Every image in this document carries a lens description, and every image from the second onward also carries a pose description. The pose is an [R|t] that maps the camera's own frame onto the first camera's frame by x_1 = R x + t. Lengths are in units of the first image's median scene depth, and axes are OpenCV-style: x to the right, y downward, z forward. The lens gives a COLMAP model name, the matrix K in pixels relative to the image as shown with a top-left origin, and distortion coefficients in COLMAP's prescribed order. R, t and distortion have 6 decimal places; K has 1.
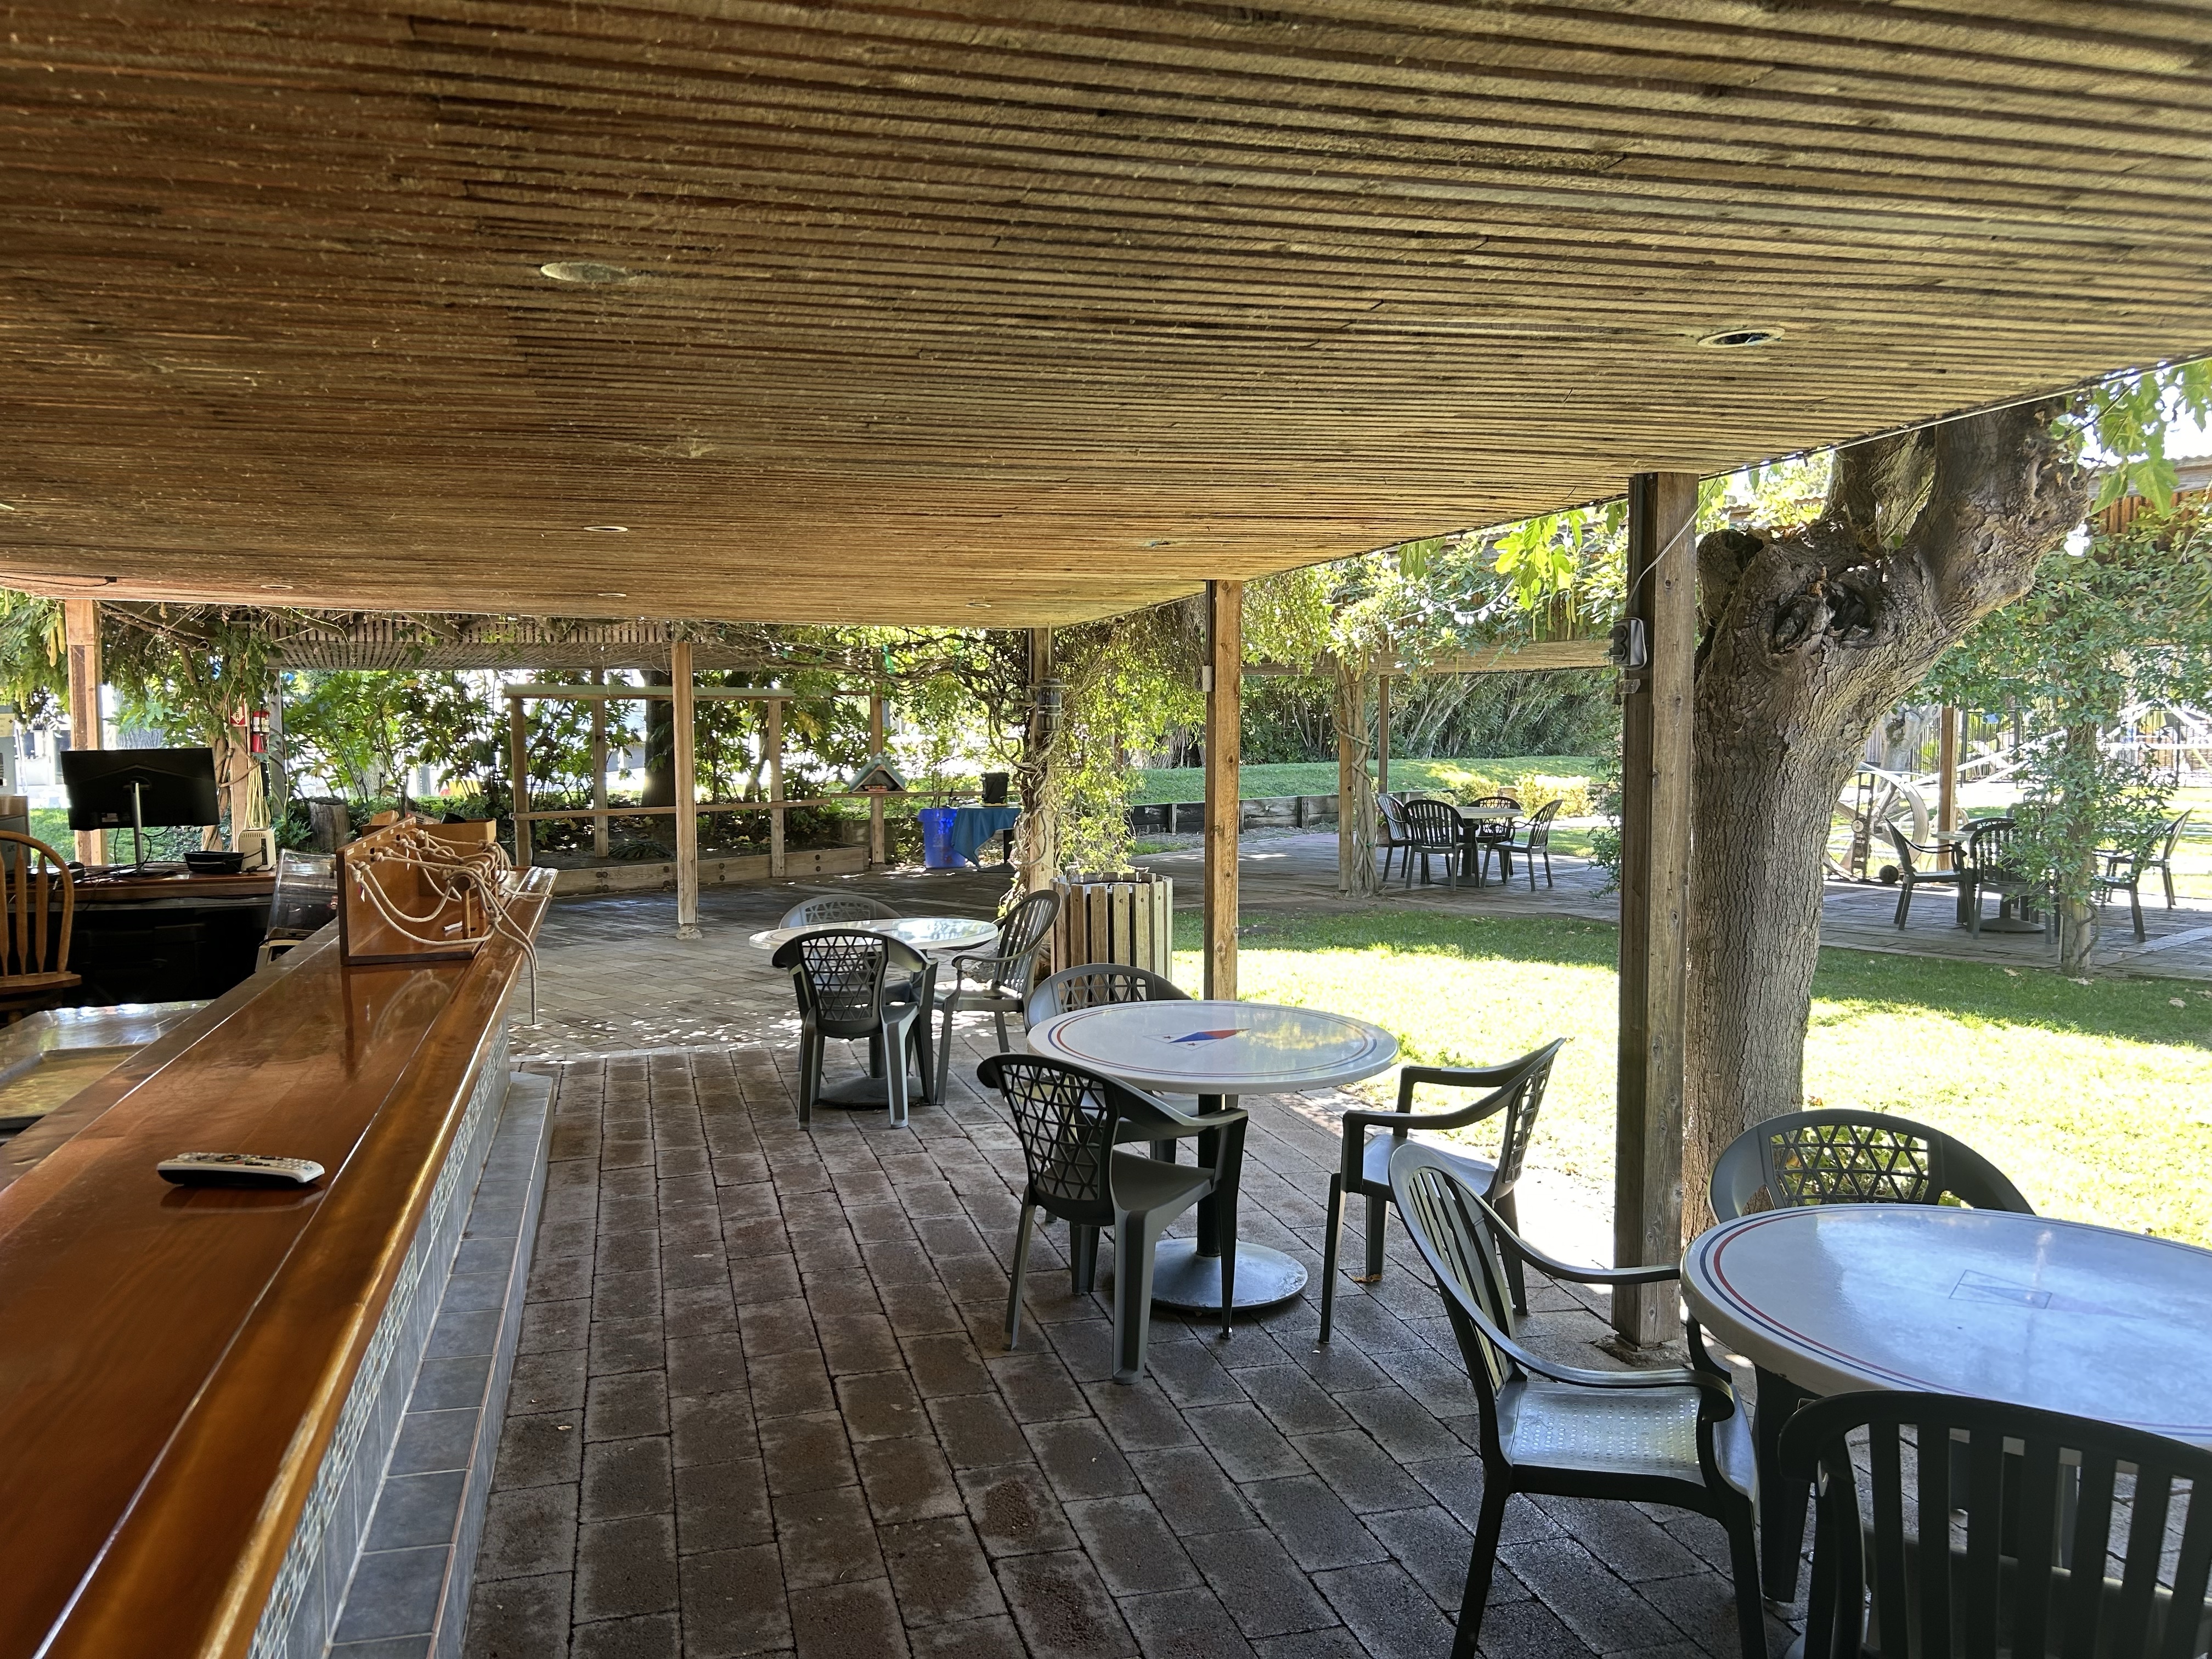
lens RADIAL K [[1680.9, 0, 1106.0], [0, 1680.9, 829.5], [0, 0, 1]] dist [0.002582, -0.002549]
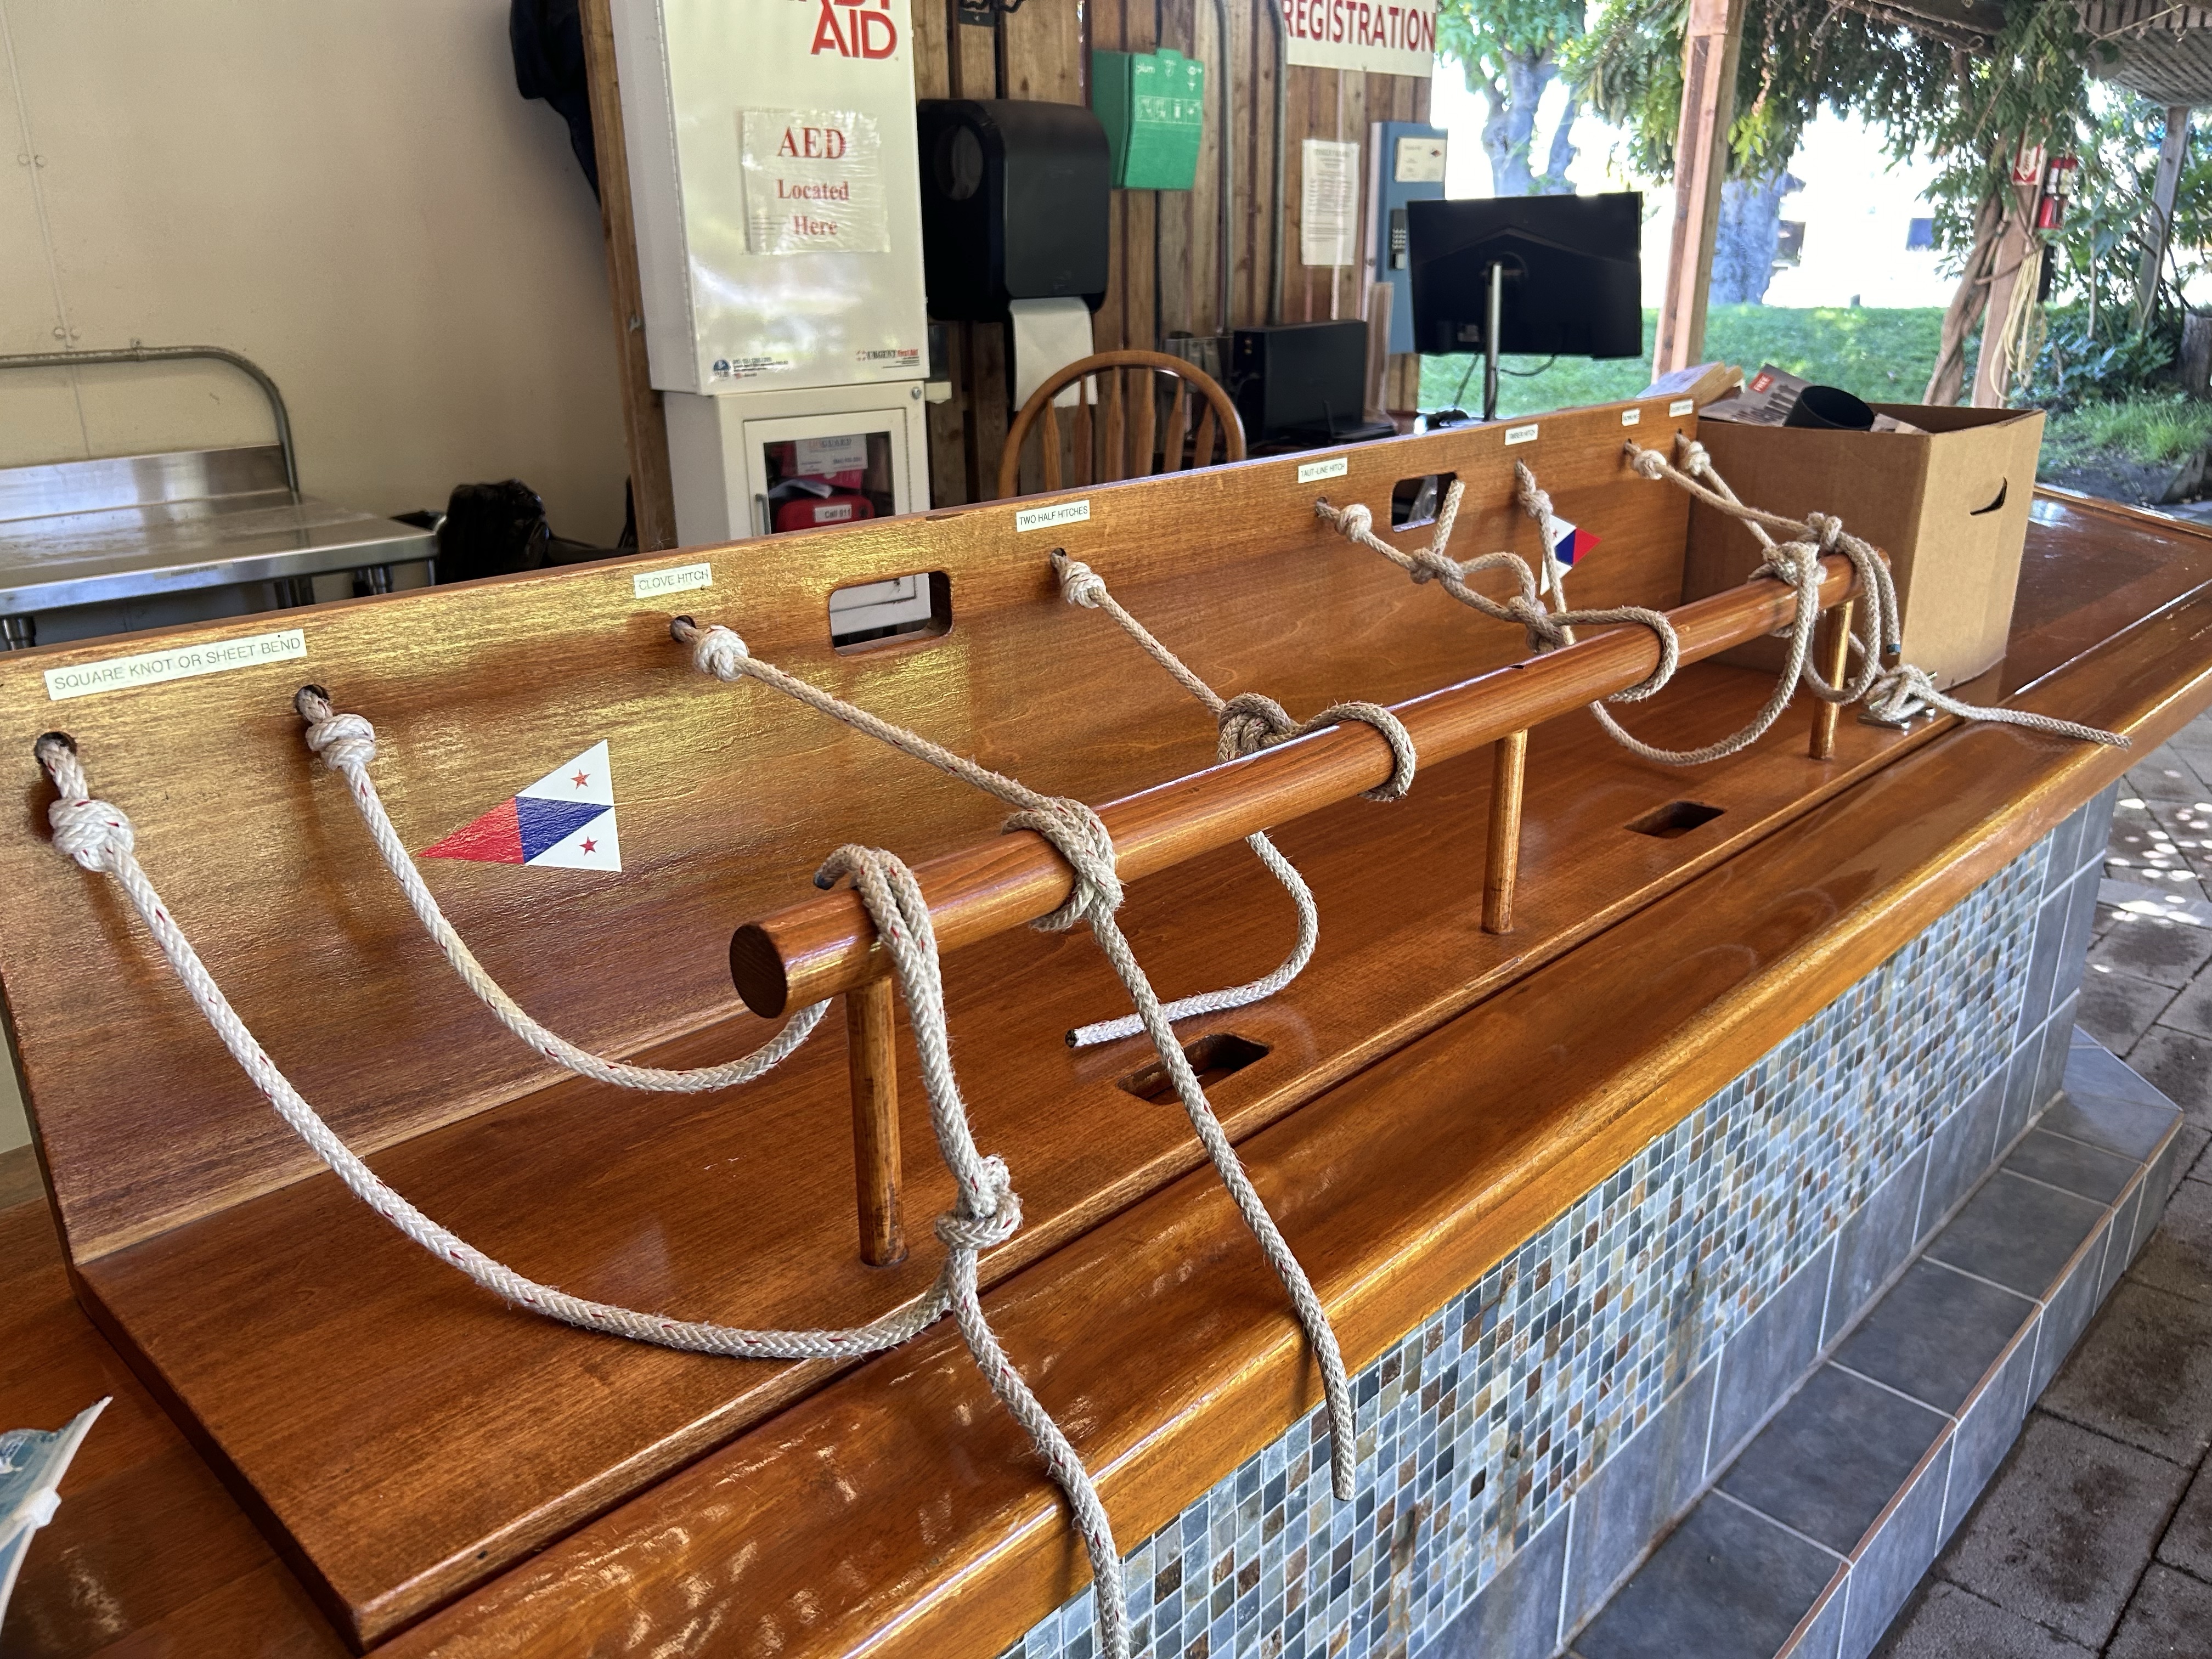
lens RADIAL K [[1680.9, 0, 1106.0], [0, 1680.9, 829.5], [0, 0, 1]] dist [0.002582, -0.002549]
pose [[0.496585, 0.301424, -0.813970, -0.123795], [-0.057309, 0.947106, 0.315762, -0.014804], [0.866094, -0.110155, 0.487593, 0.470769]]
